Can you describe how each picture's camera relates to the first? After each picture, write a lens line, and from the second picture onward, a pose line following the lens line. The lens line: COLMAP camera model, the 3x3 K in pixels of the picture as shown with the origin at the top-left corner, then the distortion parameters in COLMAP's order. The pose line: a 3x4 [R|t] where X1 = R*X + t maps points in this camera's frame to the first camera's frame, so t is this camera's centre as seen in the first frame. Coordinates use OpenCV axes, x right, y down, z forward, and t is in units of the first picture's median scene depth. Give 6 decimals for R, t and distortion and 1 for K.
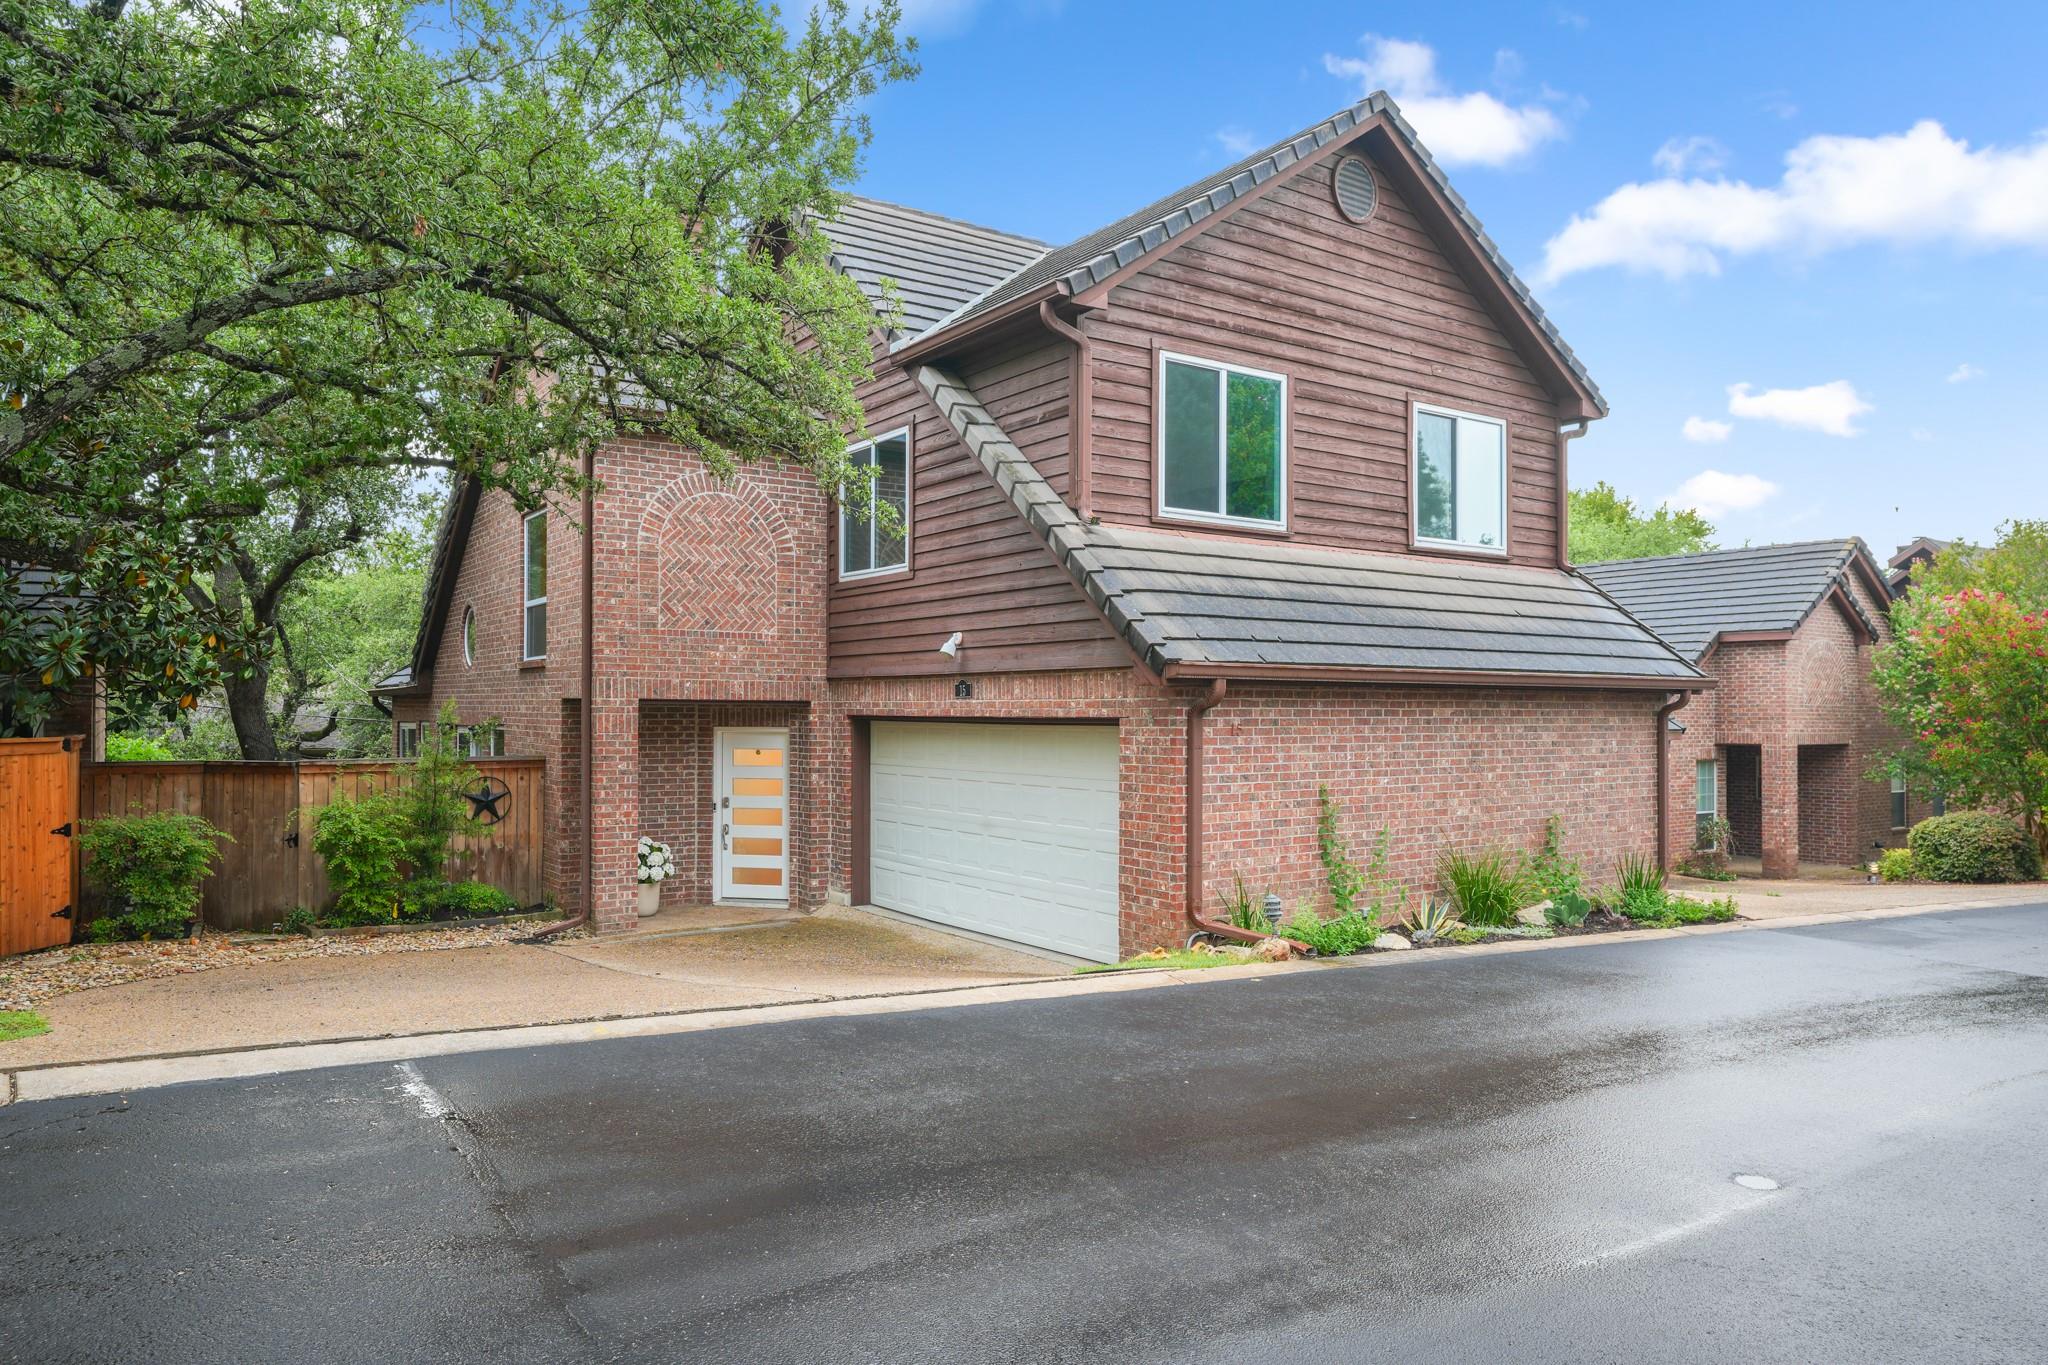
lens RADIAL K [[1335.4, 0, 1024.0], [0, 1335.4, 682.5], [0, 0, 1]] dist [-0.006488, 0.003927]
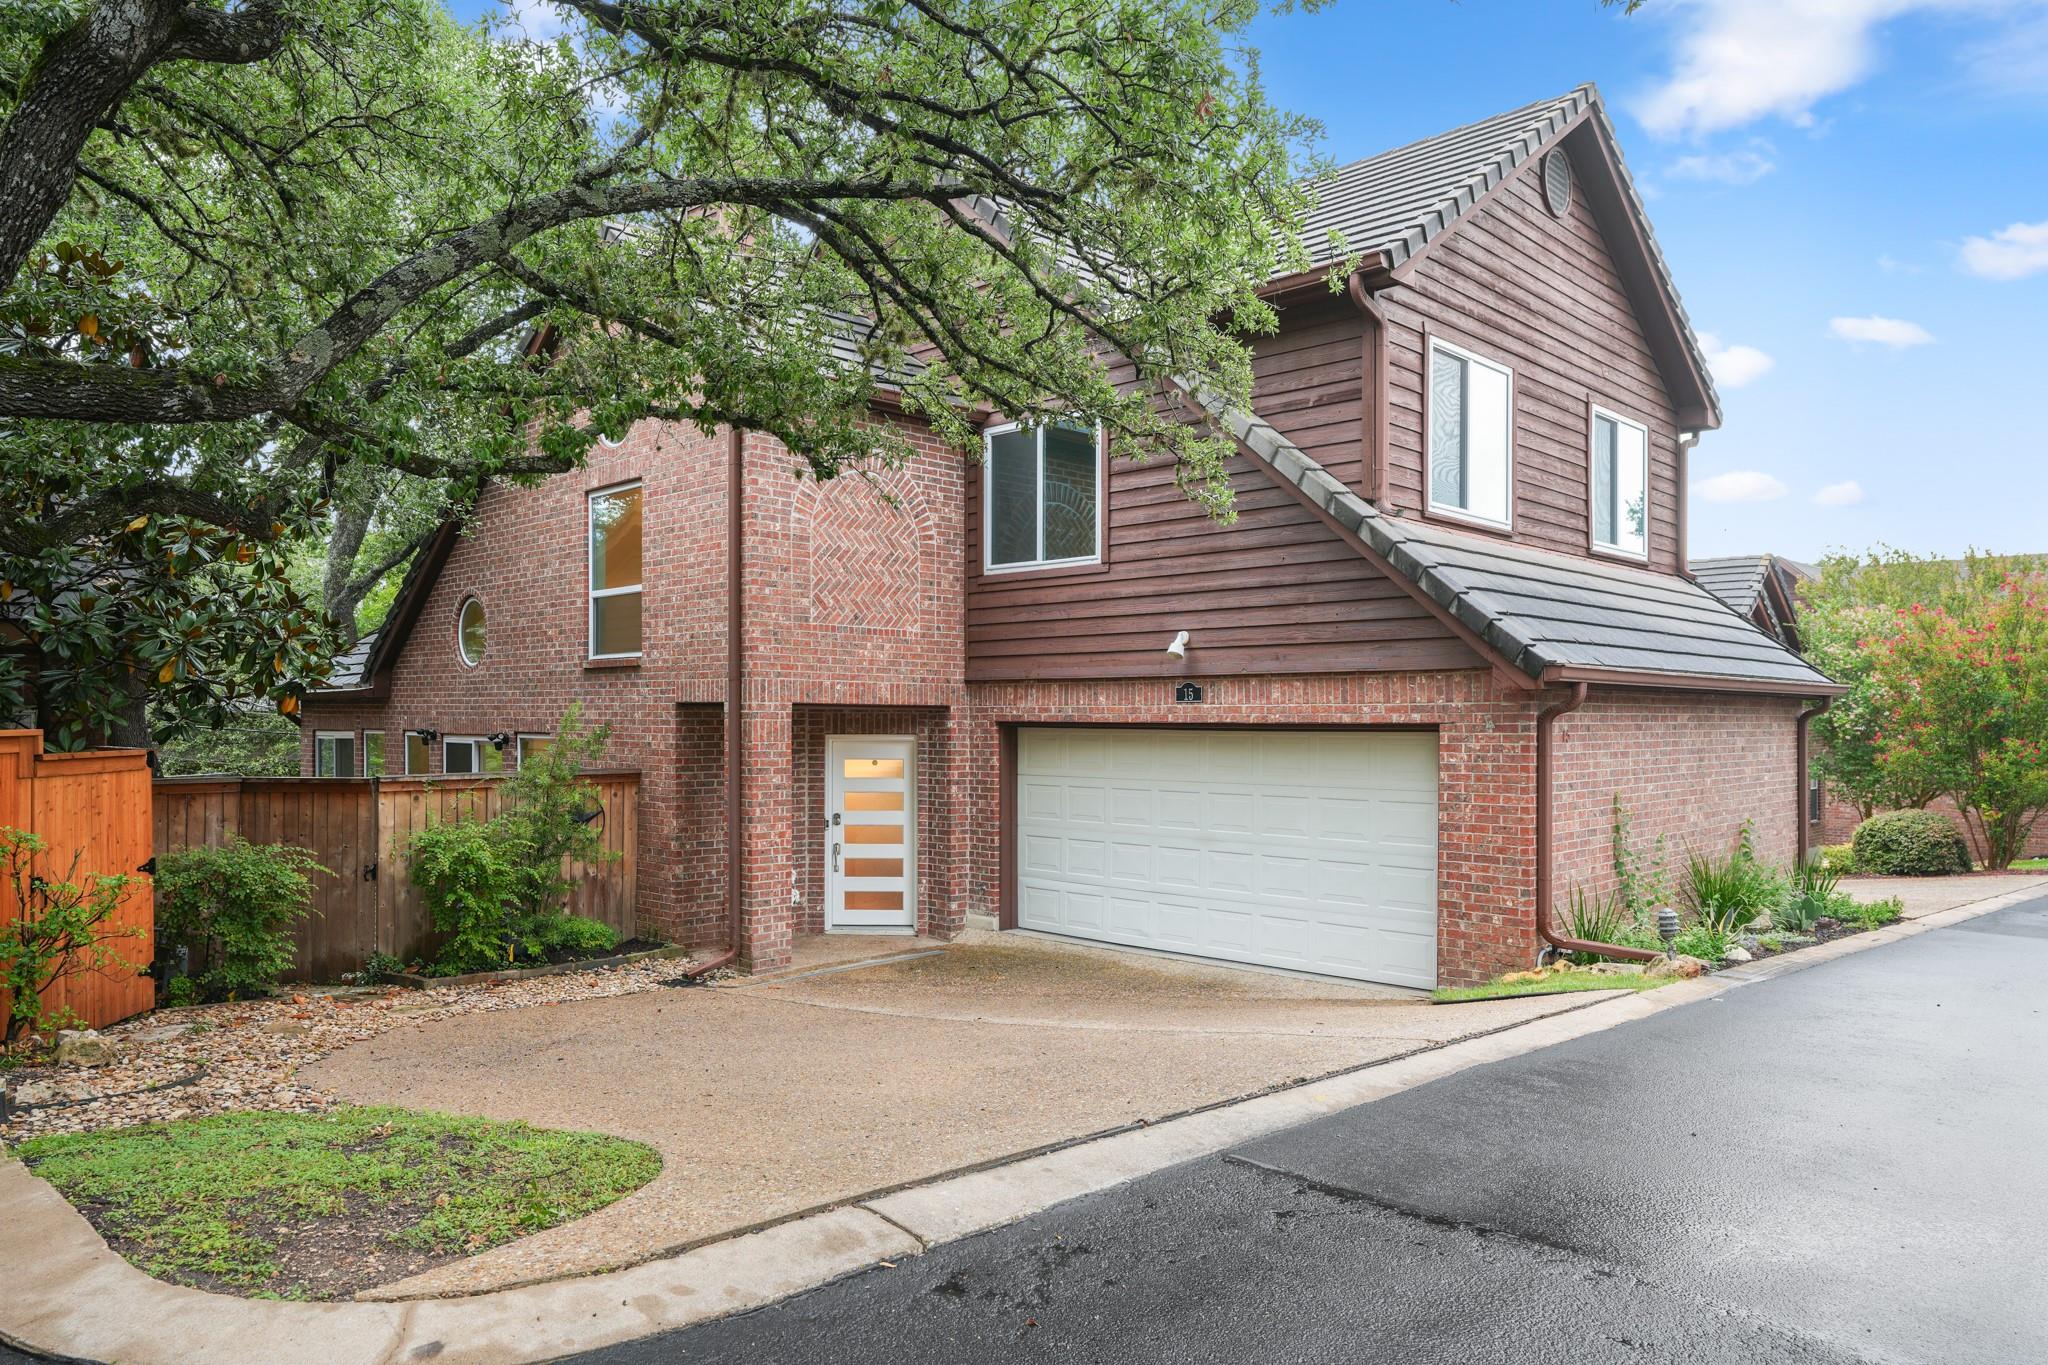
lens RADIAL K [[1354.6, 0, 1023.2], [0, 1354.6, 702.5], [0, 0, 1]] dist [-0.005738, -0.000502]
pose [[0.981415, 0.001829, 0.191887, -0.311324], [-0.003756, 0.999946, 0.009678, 0.002793], [-0.191859, -0.010219, 0.981369, 0.096214]]
